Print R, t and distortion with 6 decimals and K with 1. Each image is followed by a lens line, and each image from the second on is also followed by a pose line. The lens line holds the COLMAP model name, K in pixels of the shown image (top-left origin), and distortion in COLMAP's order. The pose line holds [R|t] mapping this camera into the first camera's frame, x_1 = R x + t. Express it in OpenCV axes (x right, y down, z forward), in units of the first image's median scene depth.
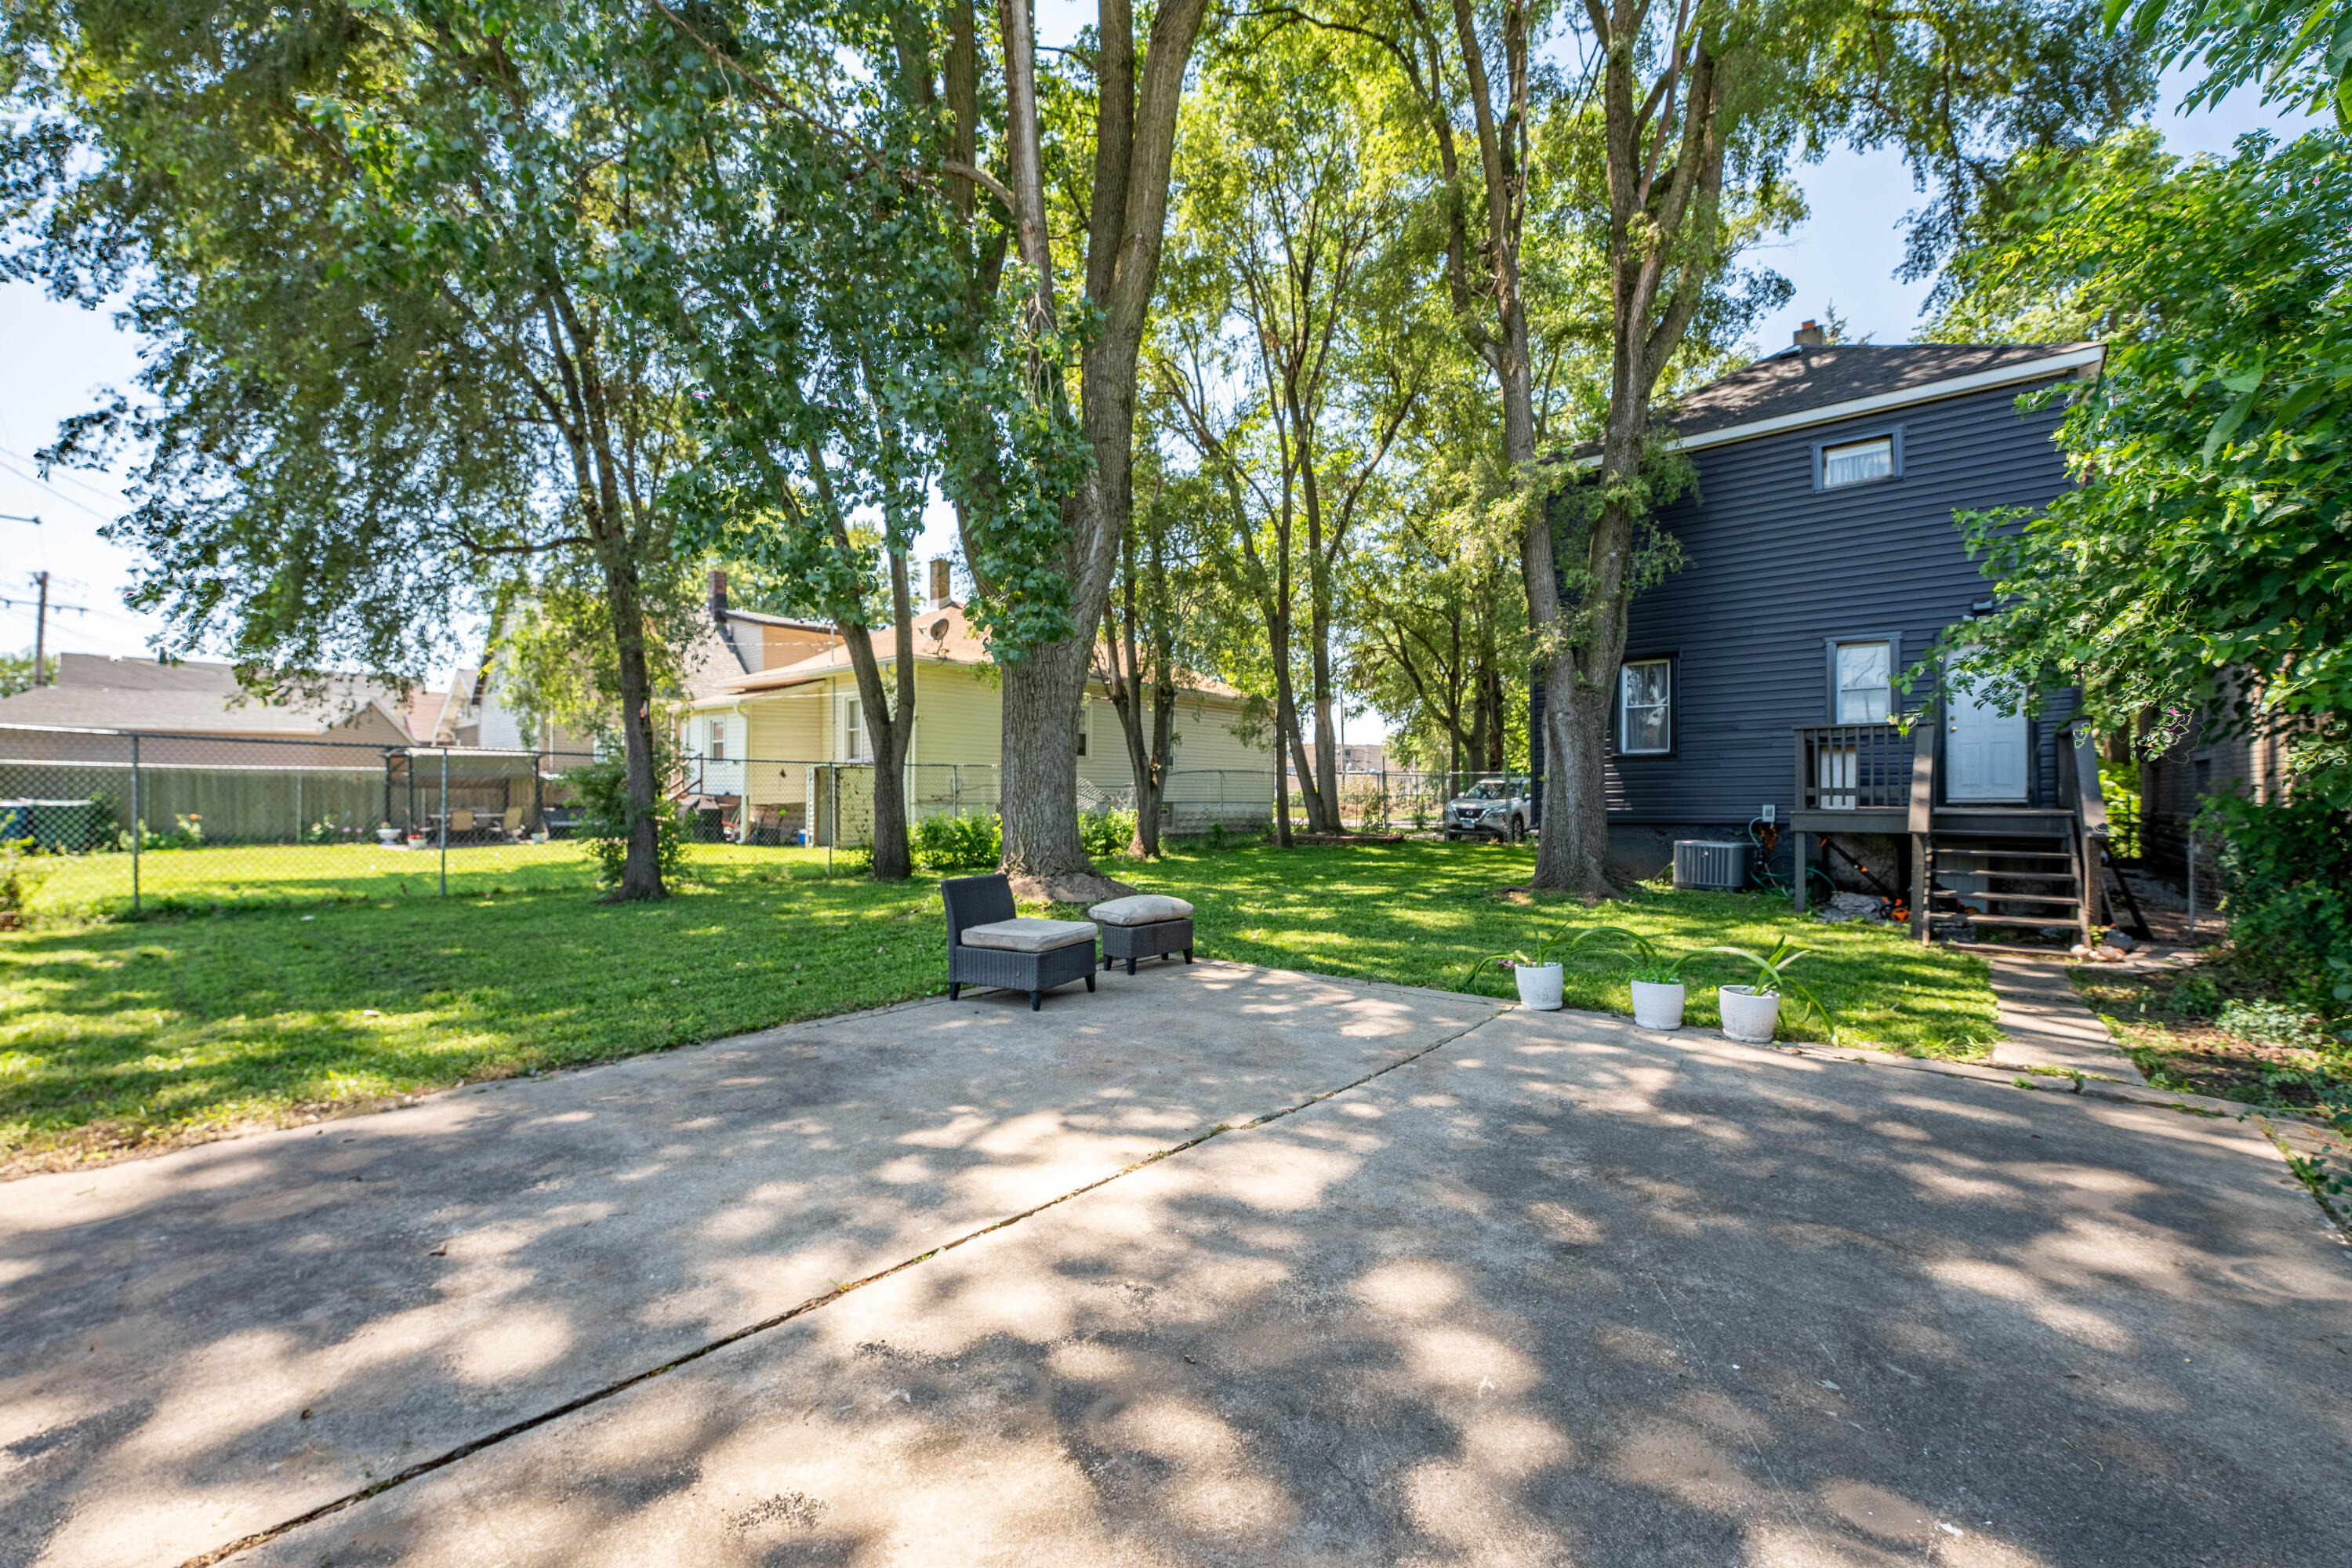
lens RADIAL K [[950.8, 0, 1177.1], [0, 950.8, 789.4], [0, 0, 1]] dist [-0.018523, 0.000877]
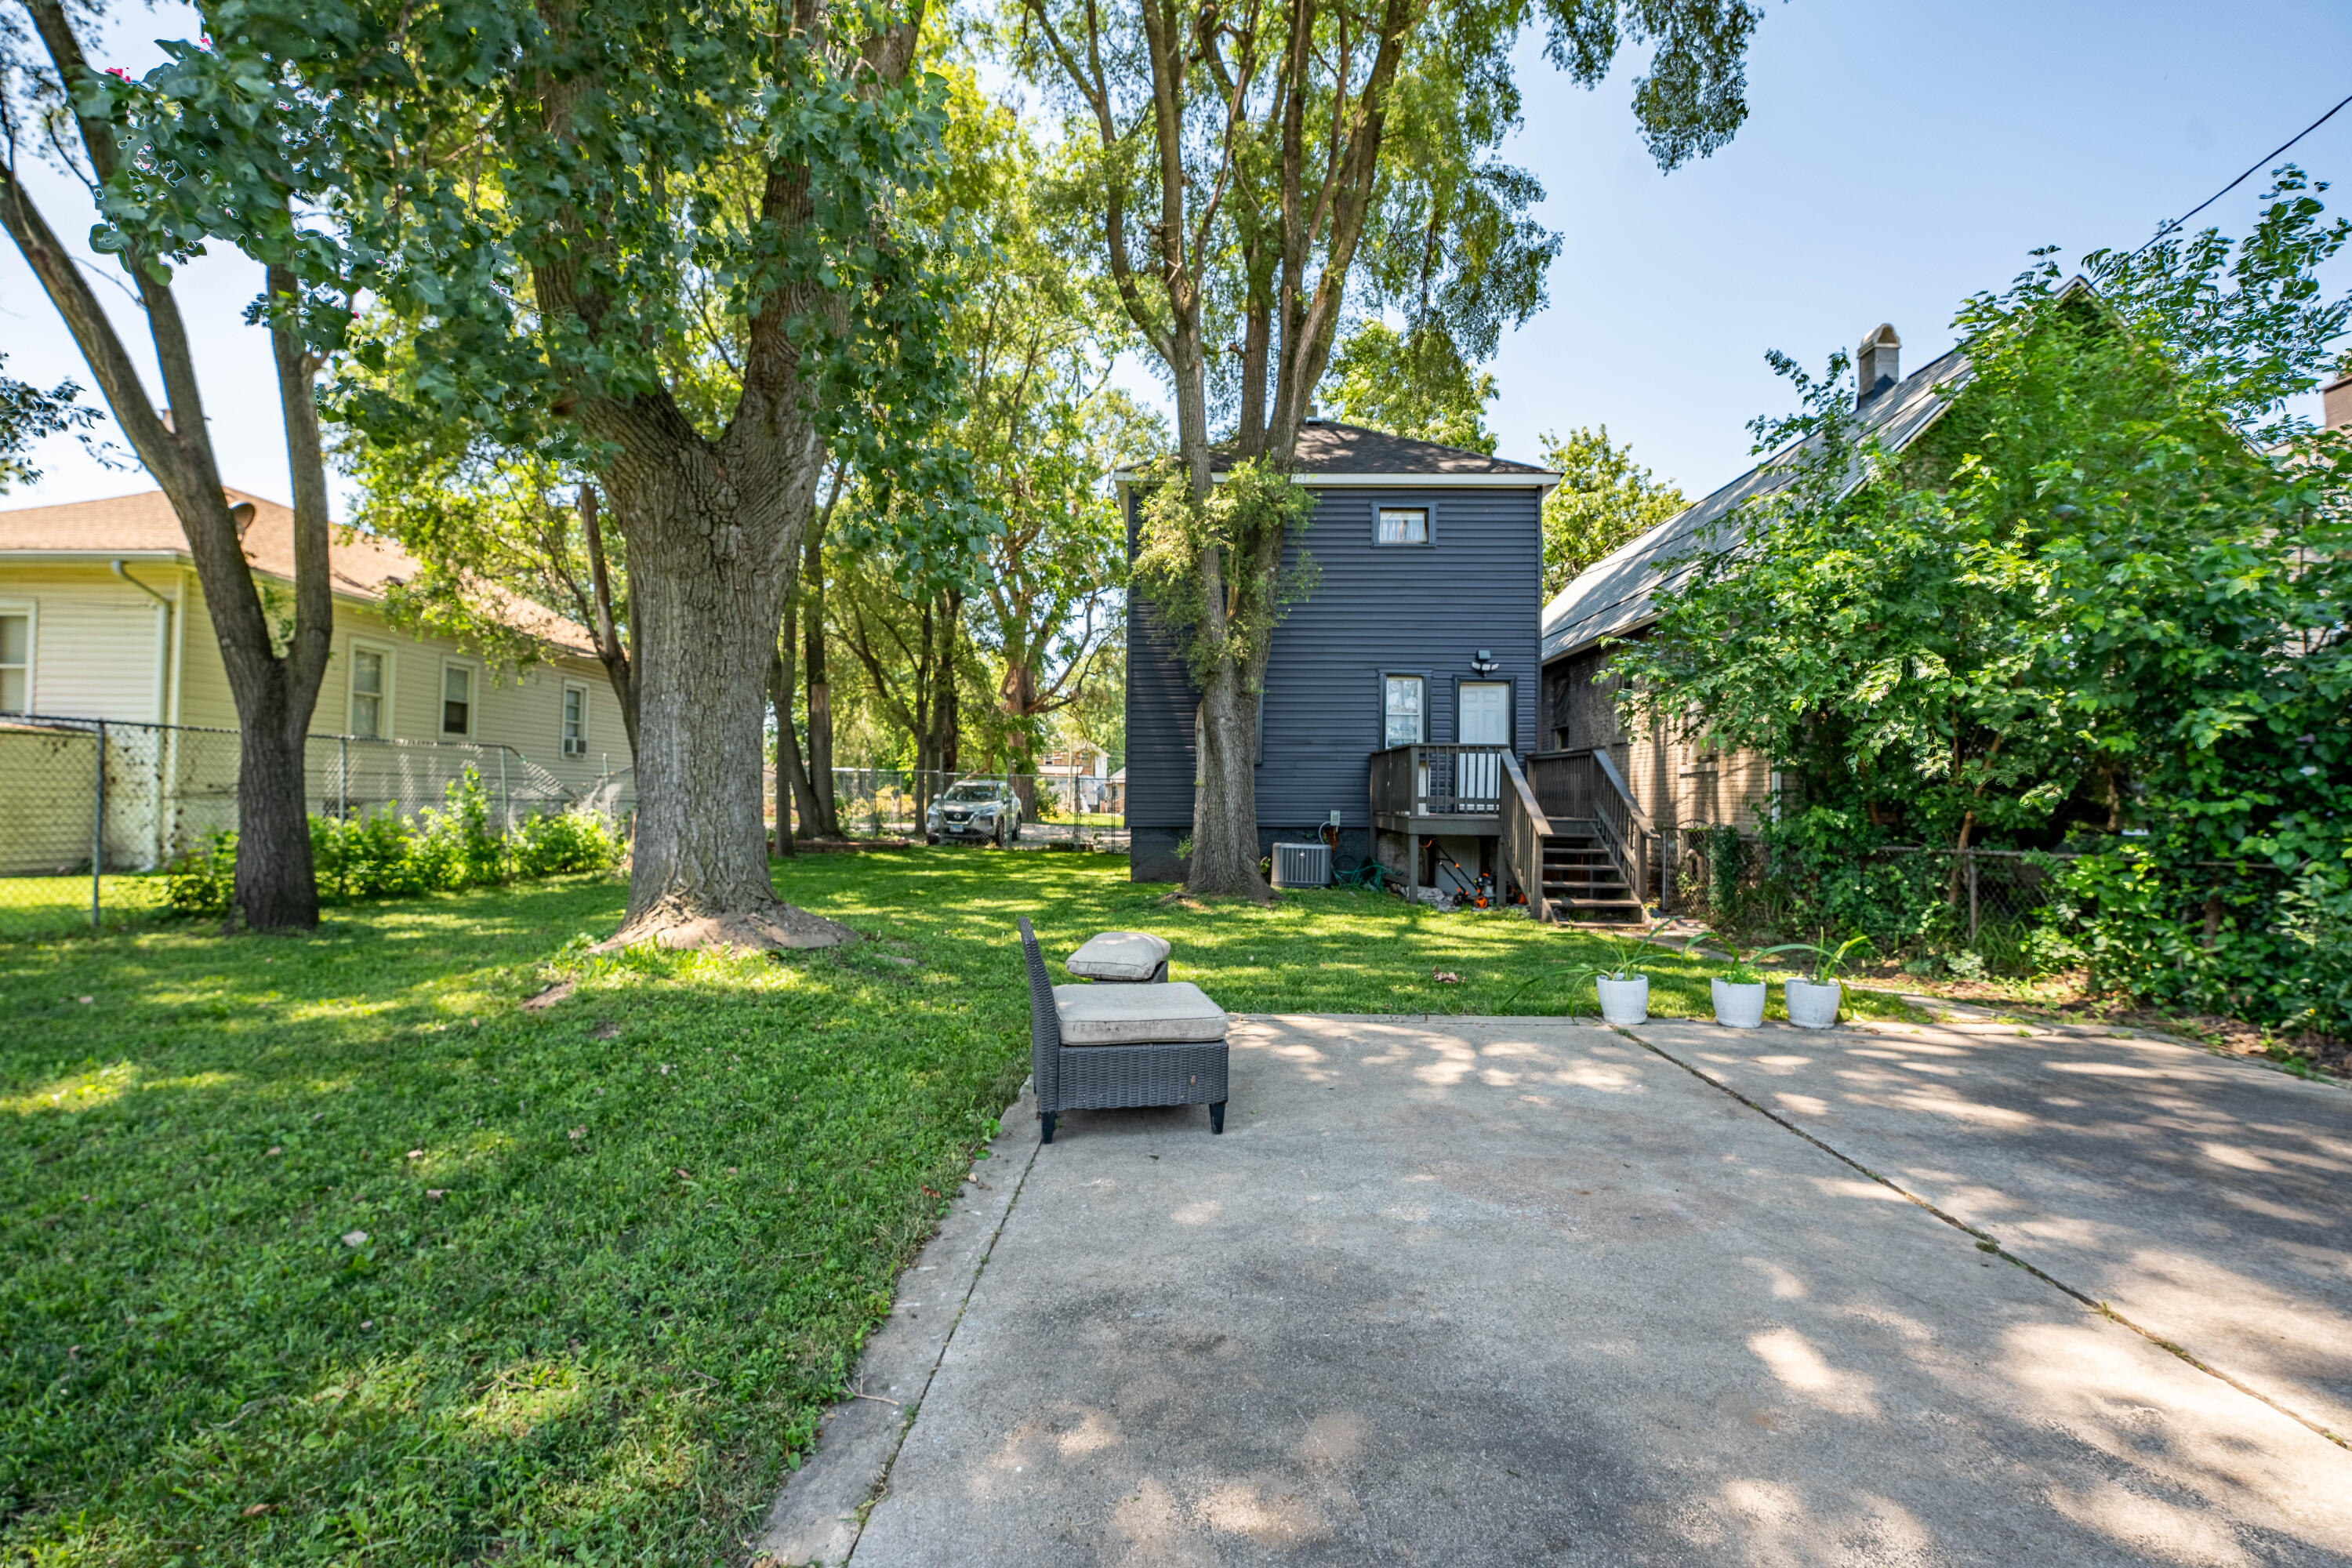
lens RADIAL K [[950.8, 0, 1164.7], [0, 950.8, 787.1], [0, 0, 1]] dist [-0.018523, 0.000877]
pose [[0.782197, 0.021545, 0.622659, -0.260015], [-0.018711, 0.999763, -0.011088, 0.004726], [-0.622750, -0.002978, 0.782415, 0.237939]]
